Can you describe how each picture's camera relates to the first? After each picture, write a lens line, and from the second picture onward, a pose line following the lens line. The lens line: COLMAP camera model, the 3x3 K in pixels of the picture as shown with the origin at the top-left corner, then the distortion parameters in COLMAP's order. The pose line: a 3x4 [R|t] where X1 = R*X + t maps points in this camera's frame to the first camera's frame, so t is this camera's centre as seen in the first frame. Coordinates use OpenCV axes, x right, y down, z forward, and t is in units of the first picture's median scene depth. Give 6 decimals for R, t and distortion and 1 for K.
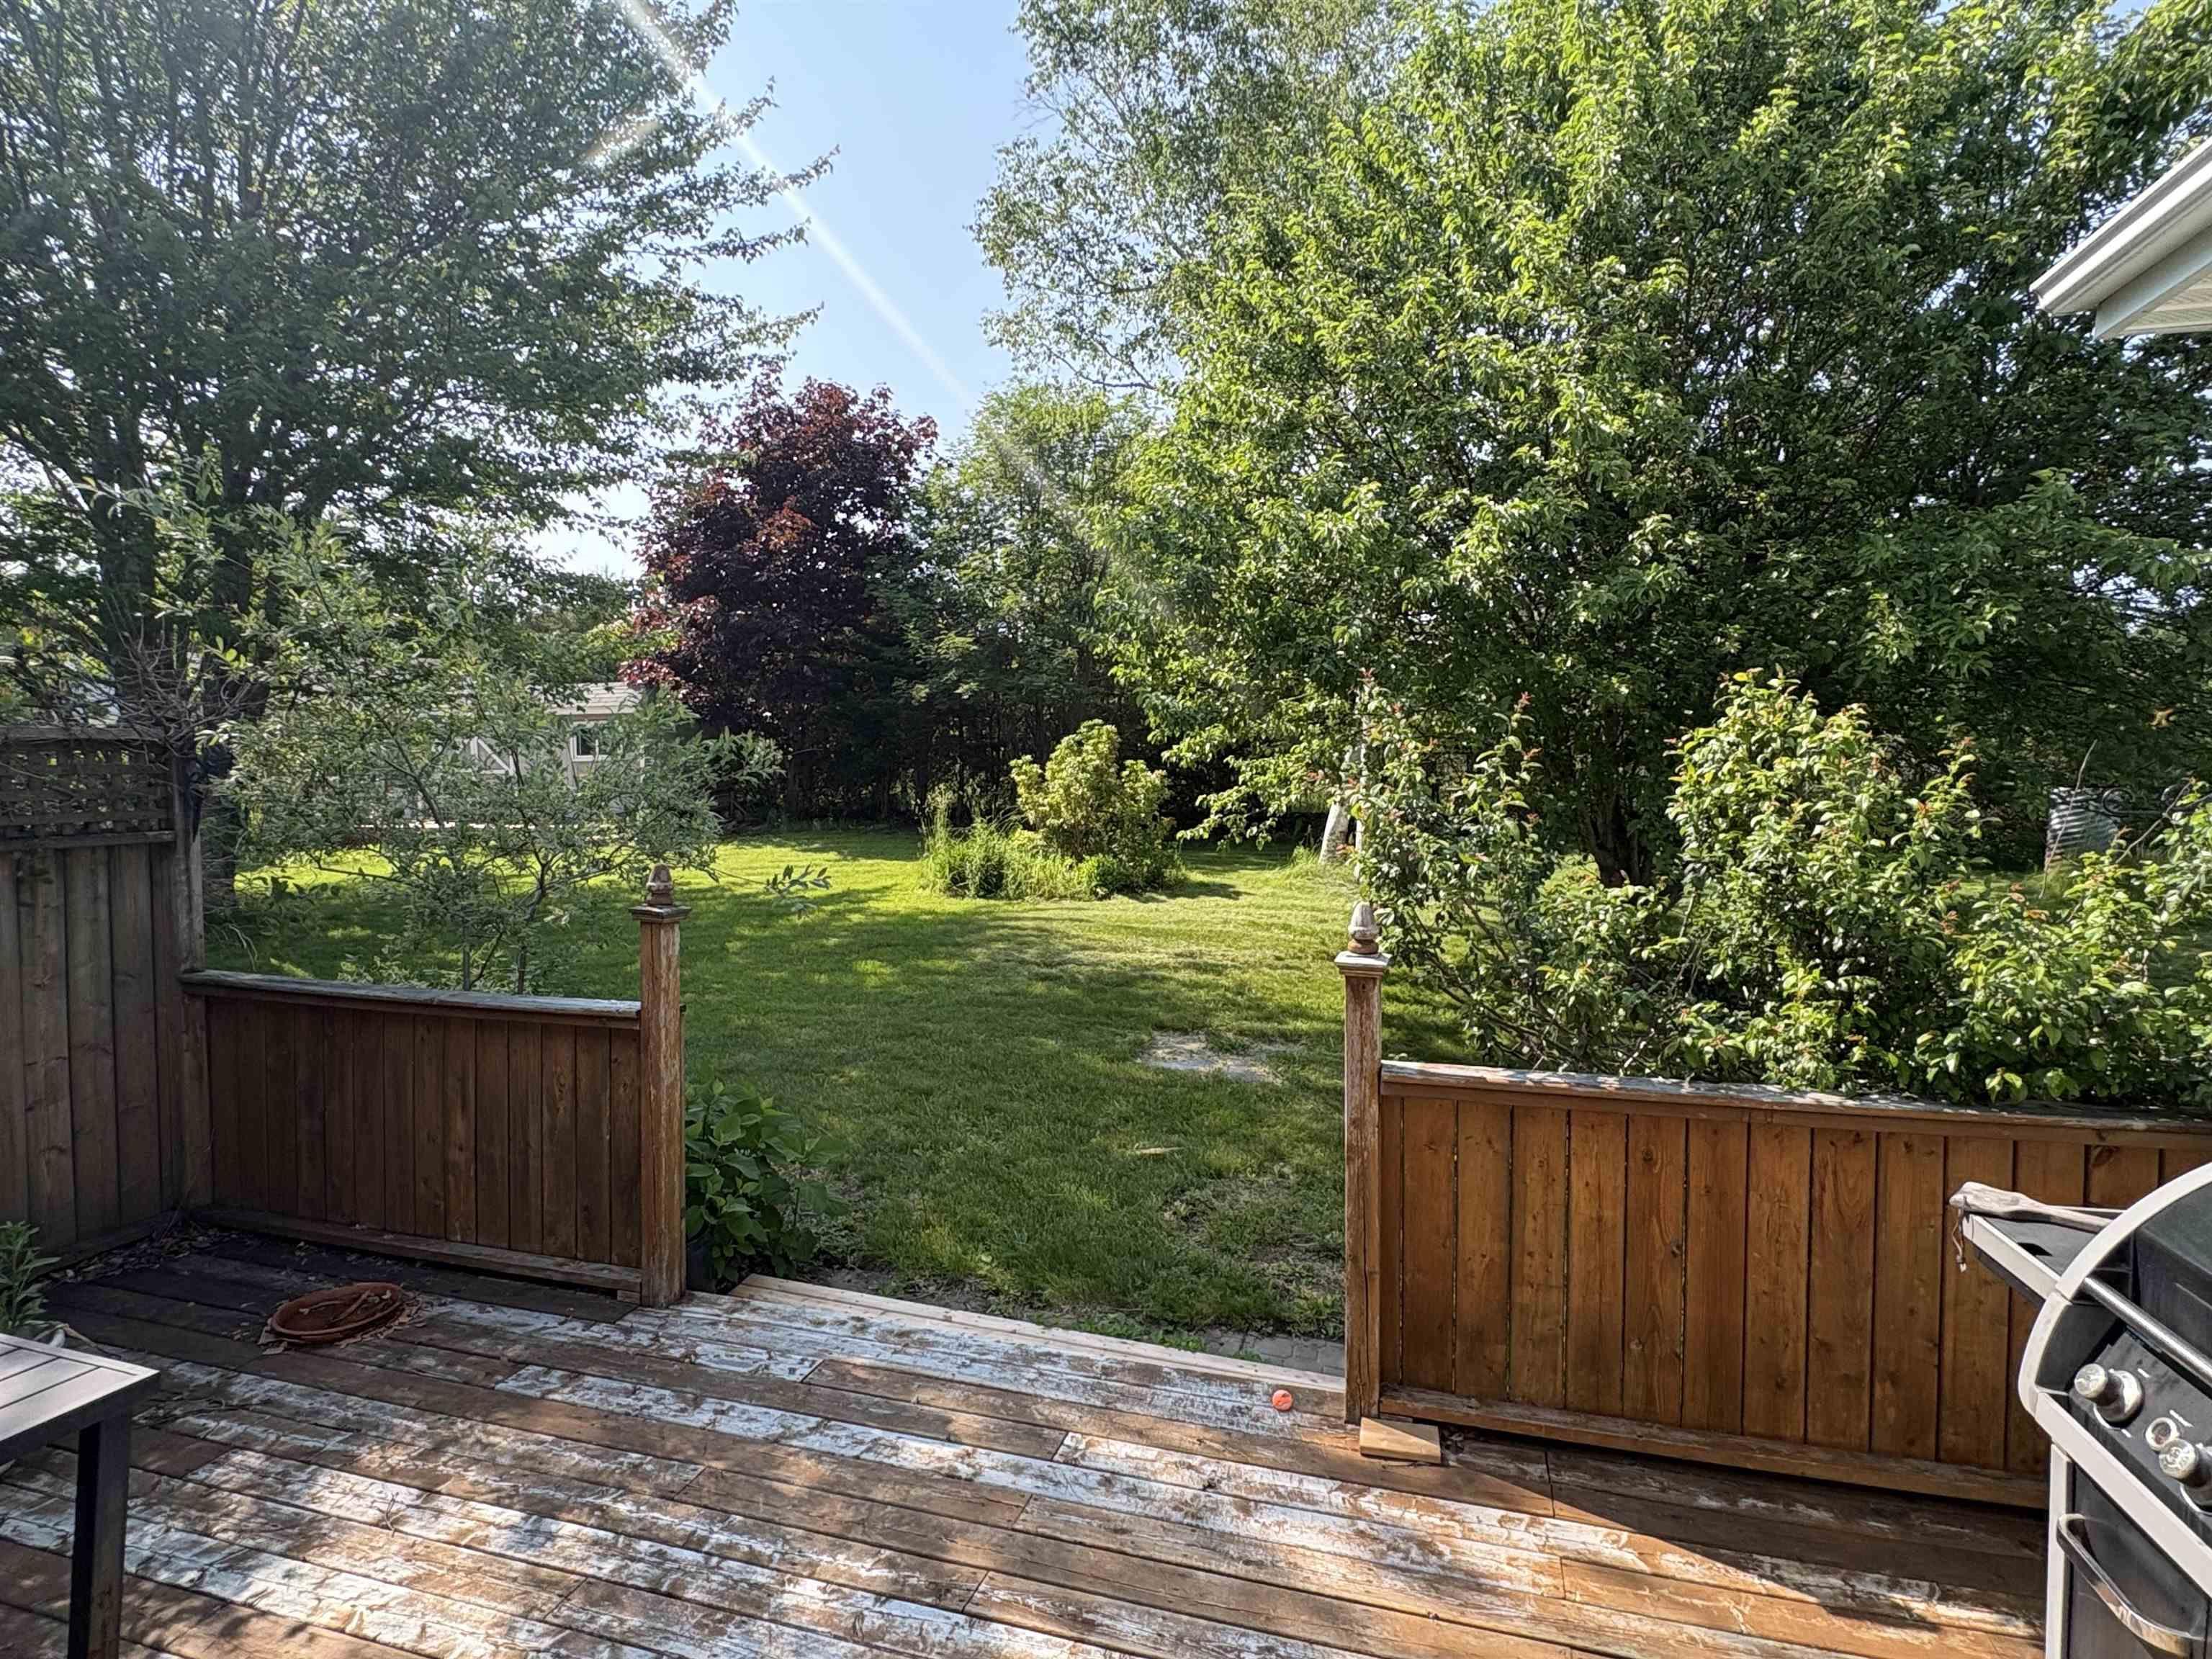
lens RADIAL K [[1152.6, 0, 1100.9], [0, 1152.6, 844.8], [0, 0, 1]] dist [-0.001715, 0.002200]
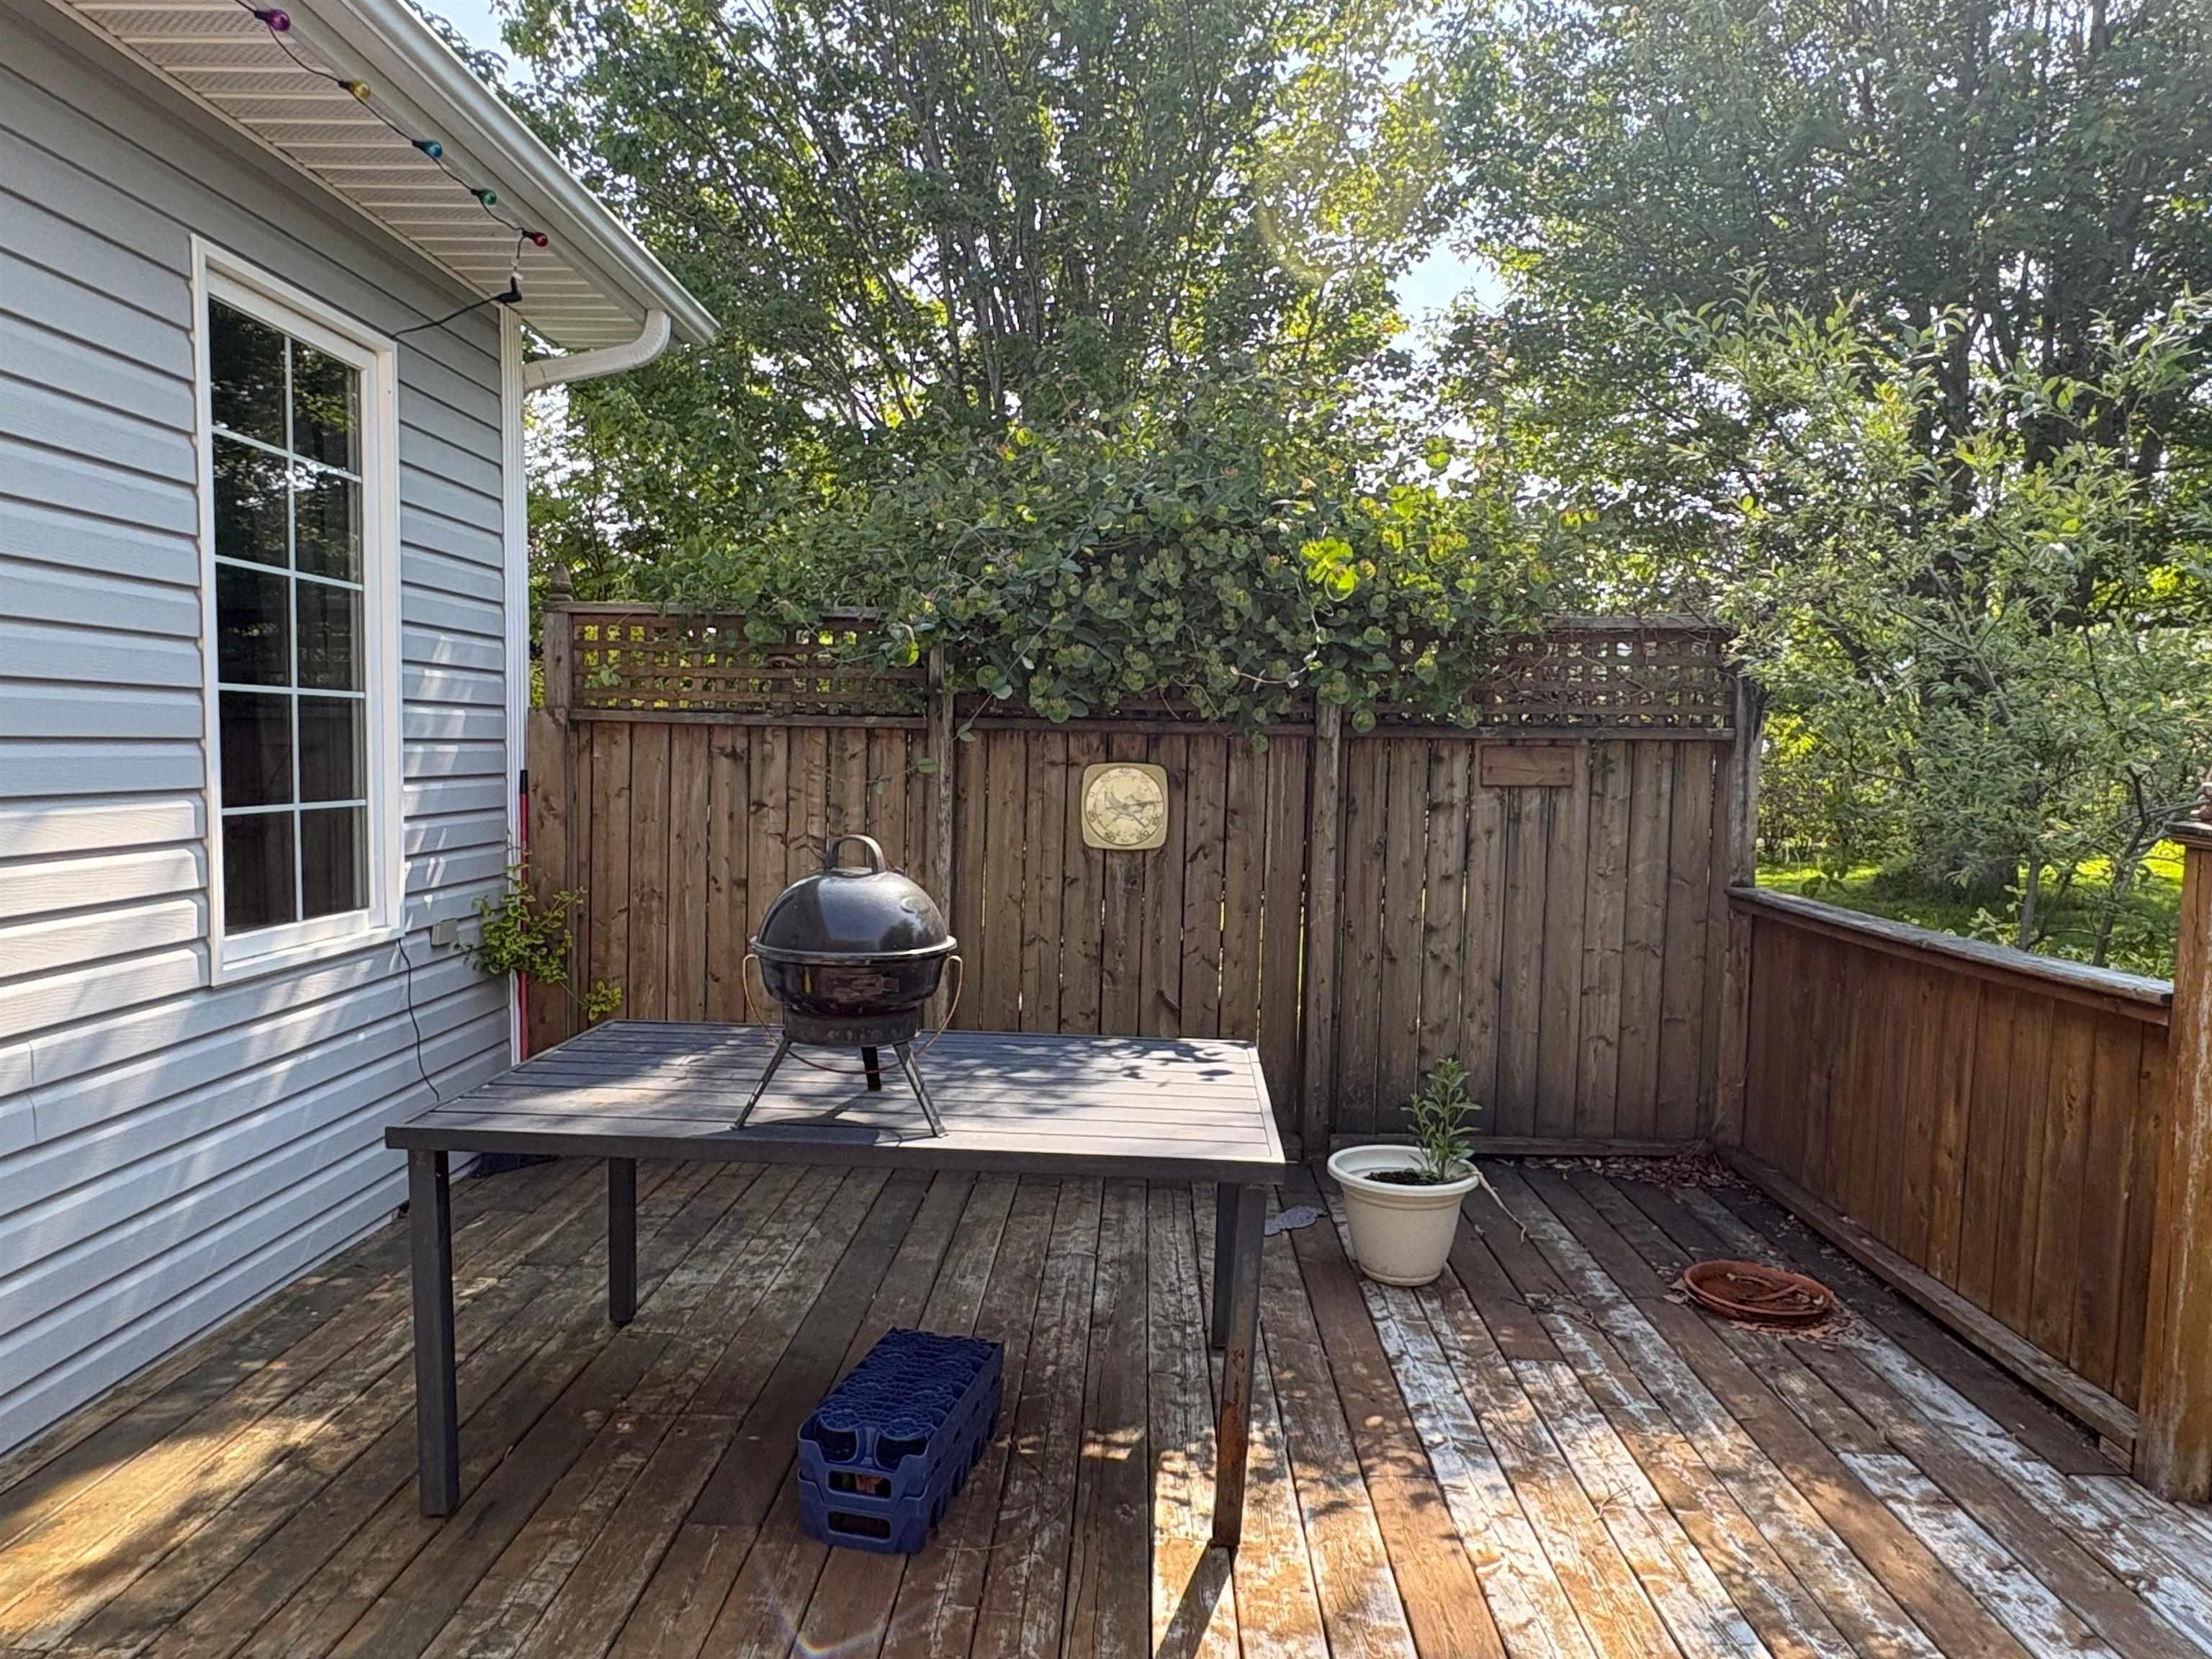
lens RADIAL K [[1385.7, 0, 1117.0], [0, 1385.7, 842.0], [0, 0, 1]] dist [0.003811, -0.000256]
pose [[0.273458, 0.067543, -0.959509, 0.136288], [-0.073171, 0.996102, 0.049265, 0.065328], [0.959097, 0.056736, 0.277335, 0.252949]]
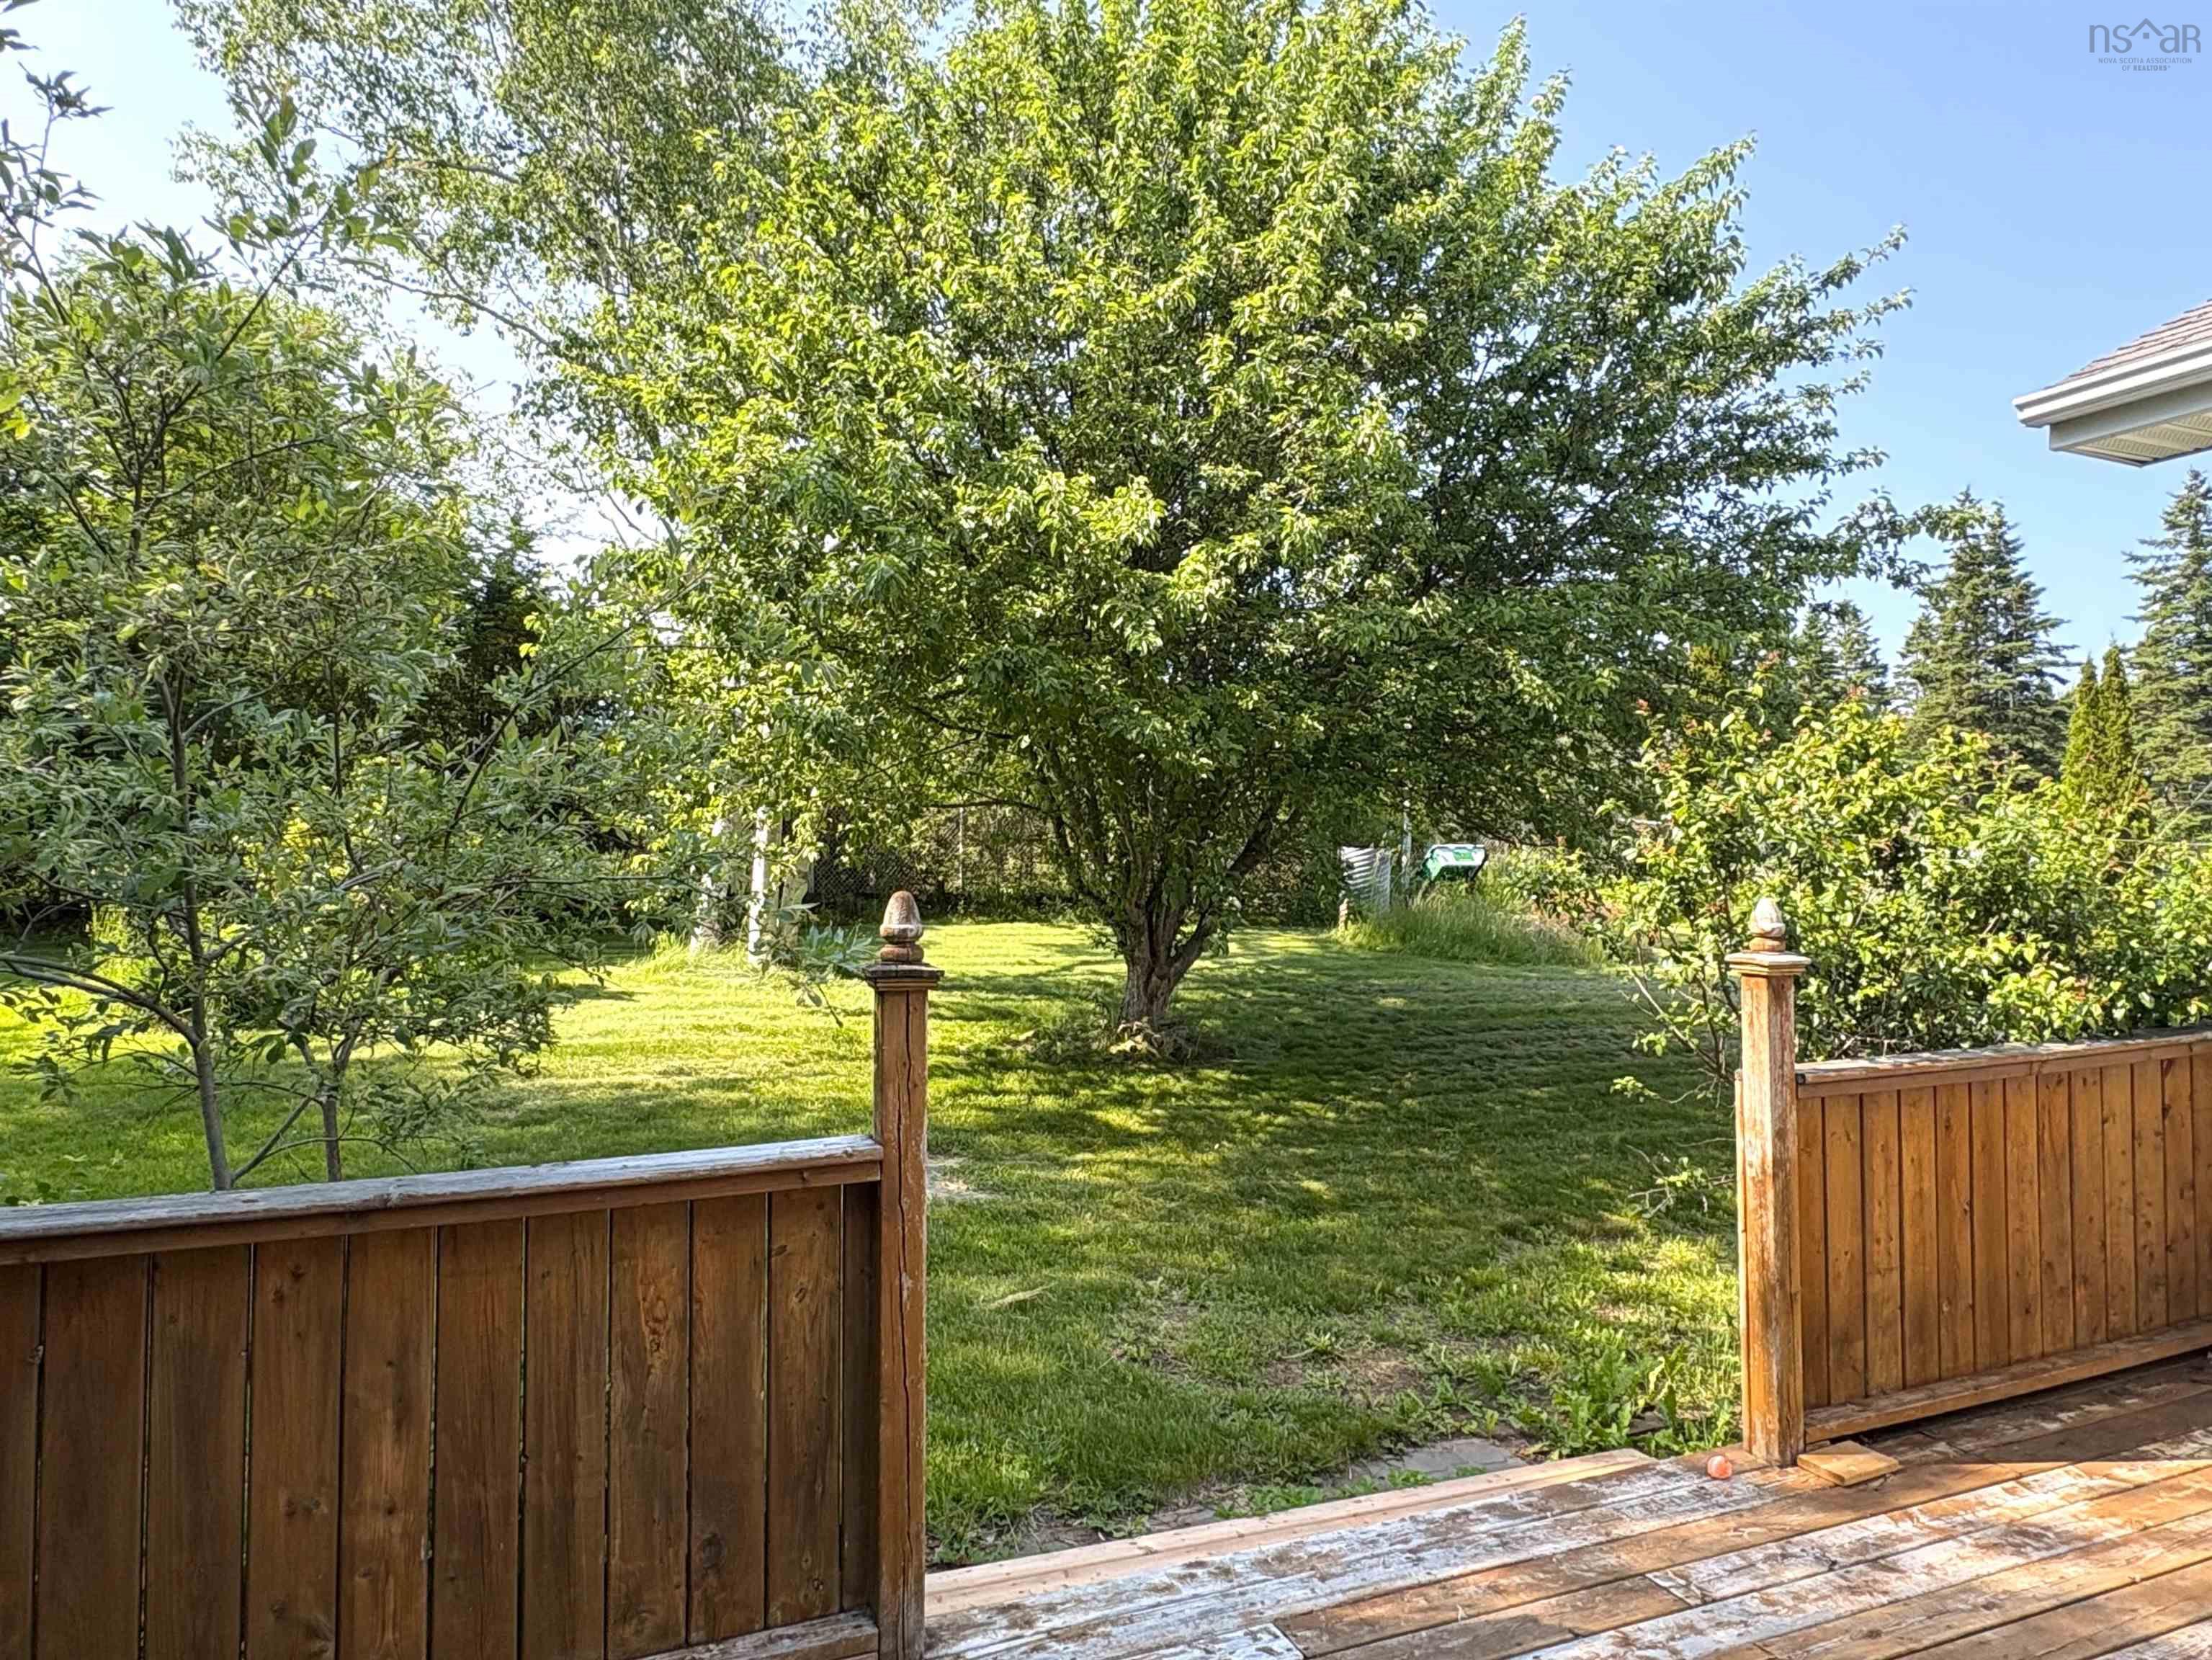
lens RADIAL K [[1385.9, 0, 1085.3], [0, 1385.9, 833.3], [0, 0, 1]] dist [0.003811, -0.000256]
pose [[0.775302, 0.004547, 0.631574, -0.736910], [0.047001, 0.996786, -0.064874, 0.034108], [-0.629839, 0.079982, 0.772597, 0.363348]]
